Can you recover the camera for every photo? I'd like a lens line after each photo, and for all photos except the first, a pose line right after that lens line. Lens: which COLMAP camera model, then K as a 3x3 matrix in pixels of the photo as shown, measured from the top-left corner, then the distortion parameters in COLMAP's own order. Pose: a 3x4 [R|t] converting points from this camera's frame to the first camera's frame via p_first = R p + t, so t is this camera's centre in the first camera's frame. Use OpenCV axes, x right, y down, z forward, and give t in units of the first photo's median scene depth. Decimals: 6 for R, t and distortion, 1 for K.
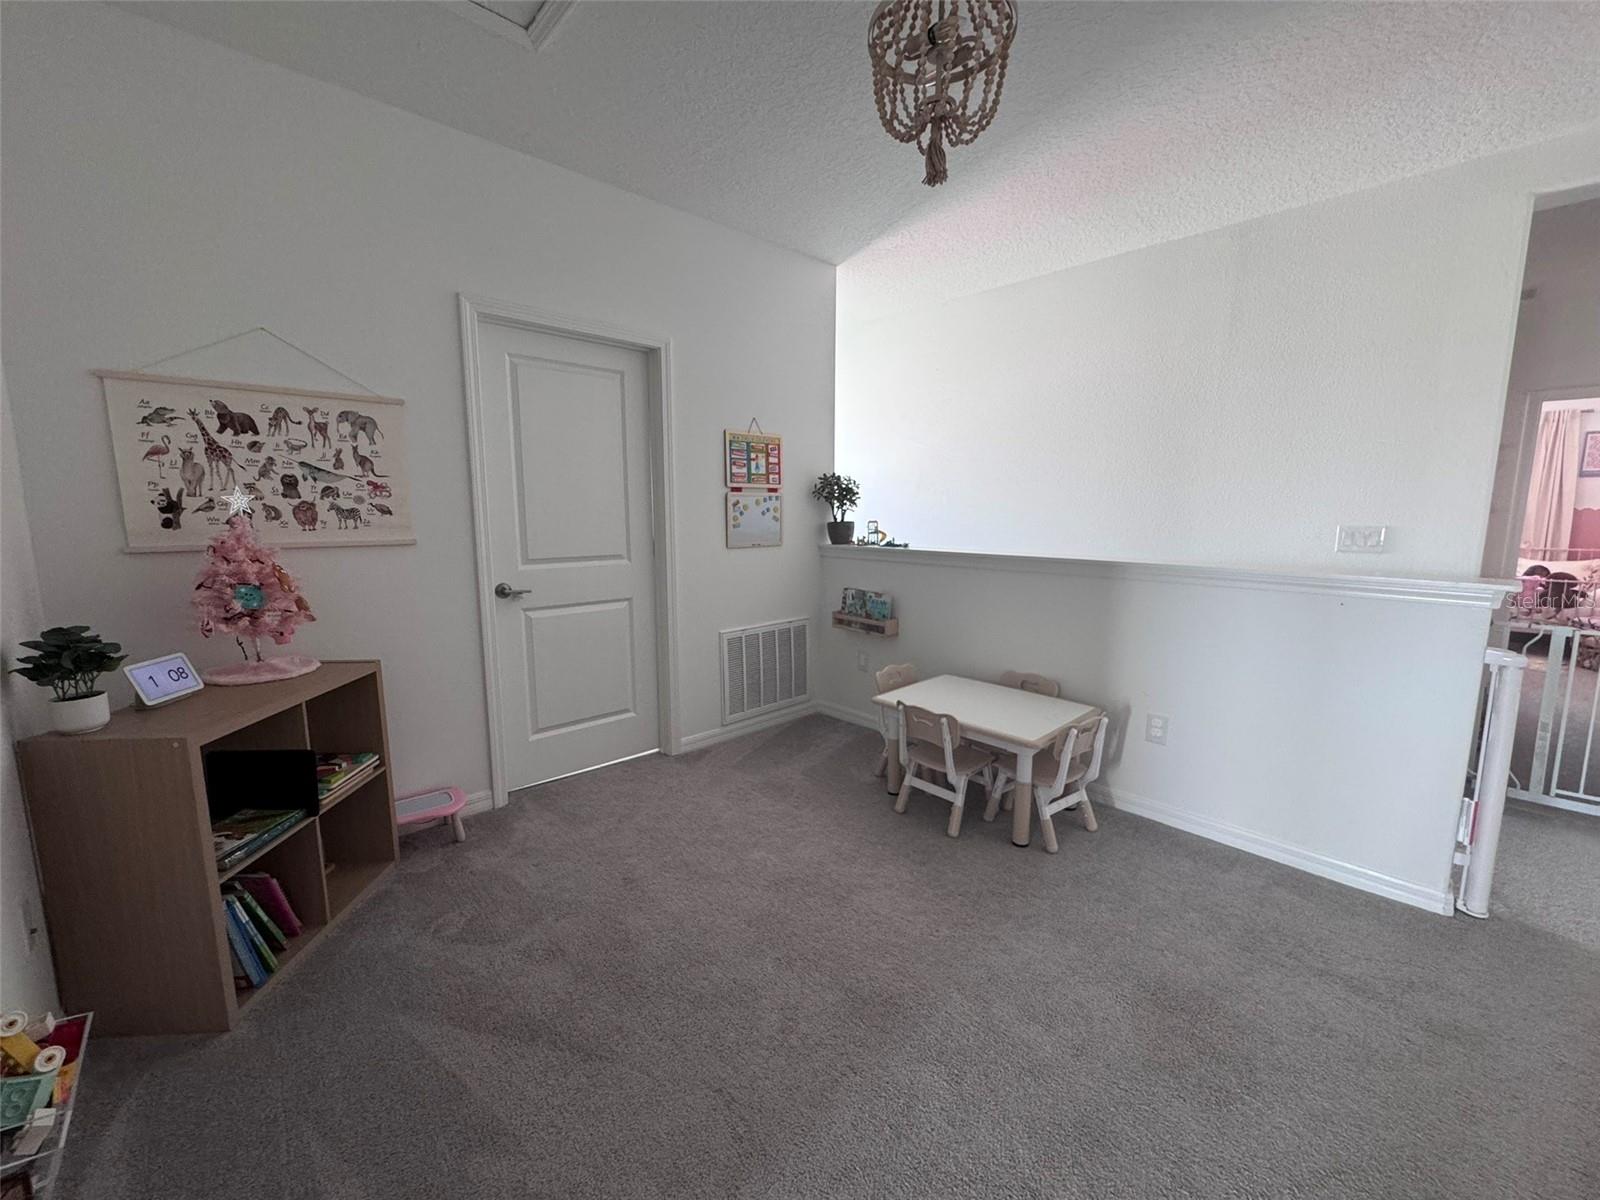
lens RADIAL K [[643.2, 0, 805.9], [0, 643.2, 597.4], [0, 0, 1]] dist [-0.002952, 0.000494]
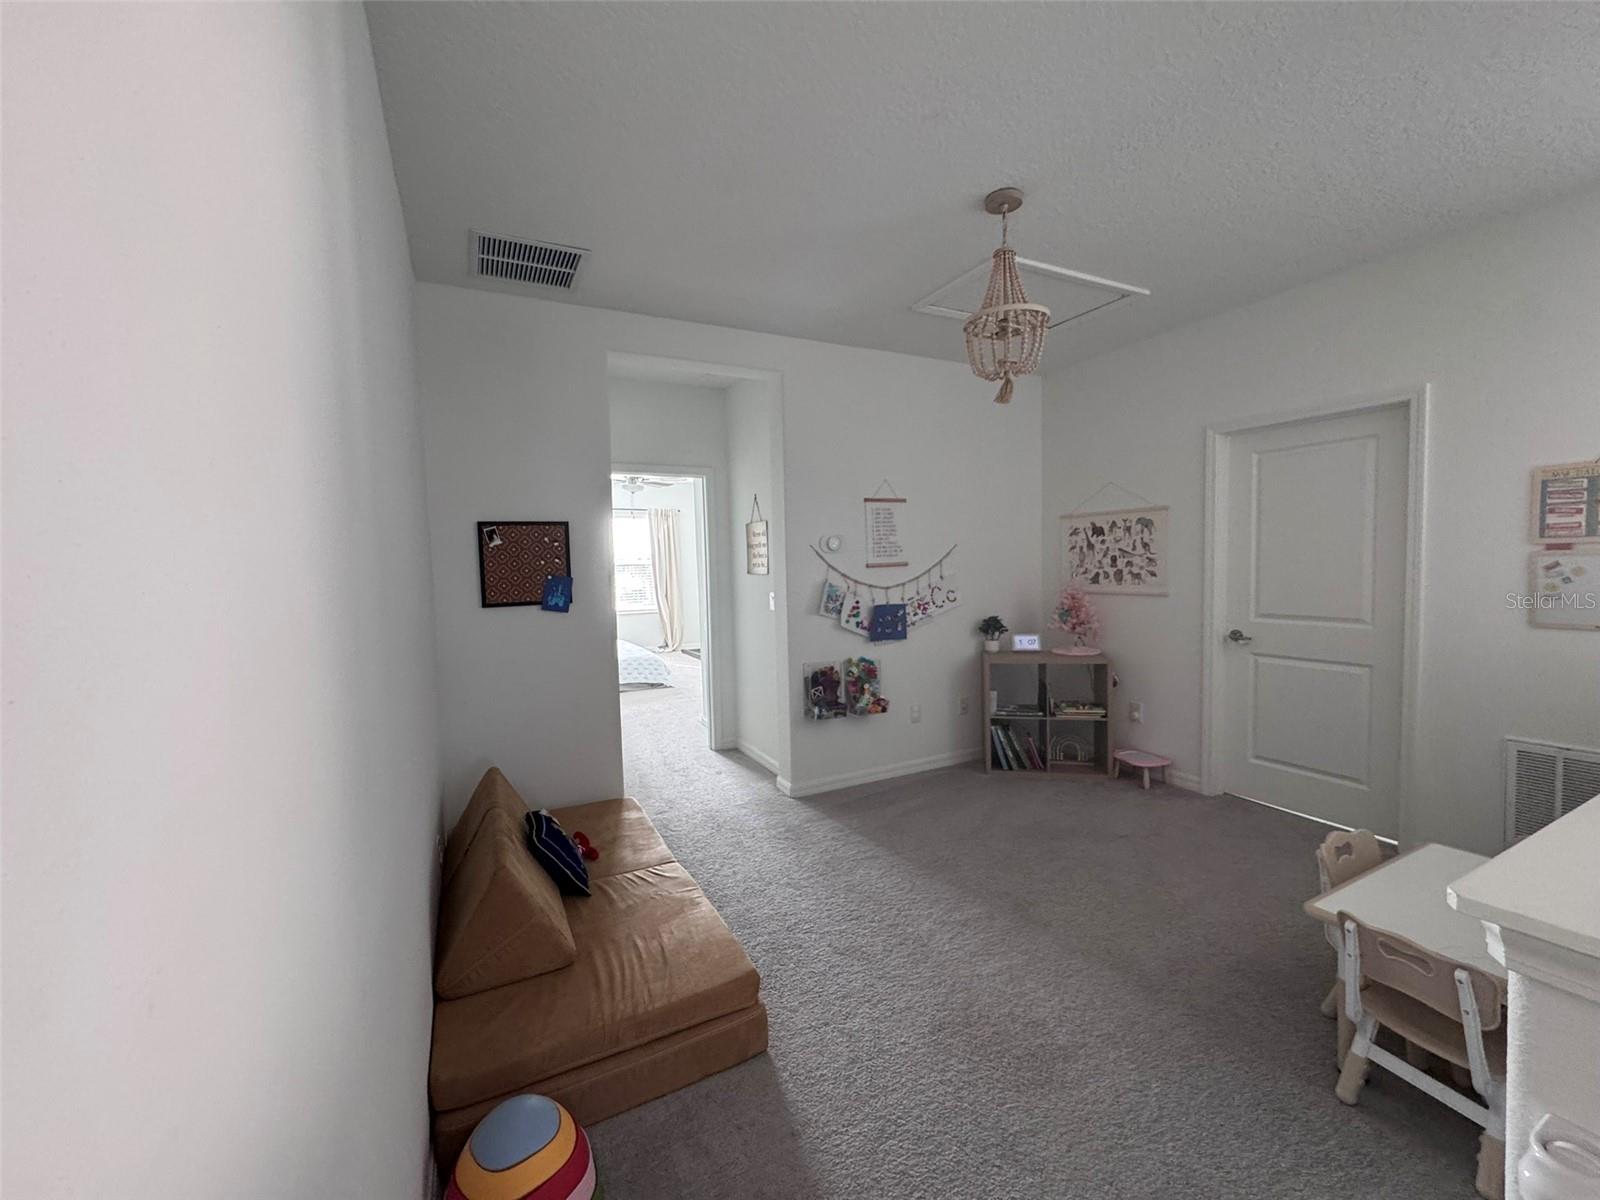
lens RADIAL K [[643.2, 0, 803.8], [0, 643.2, 600.7], [0, 0, 1]] dist [-0.002952, 0.000494]
pose [[-0.270731, 0.061324, -0.960700, 1.237119], [-0.107664, 0.989779, 0.093520, -0.132404], [0.956615, 0.128751, -0.261362, 0.615356]]
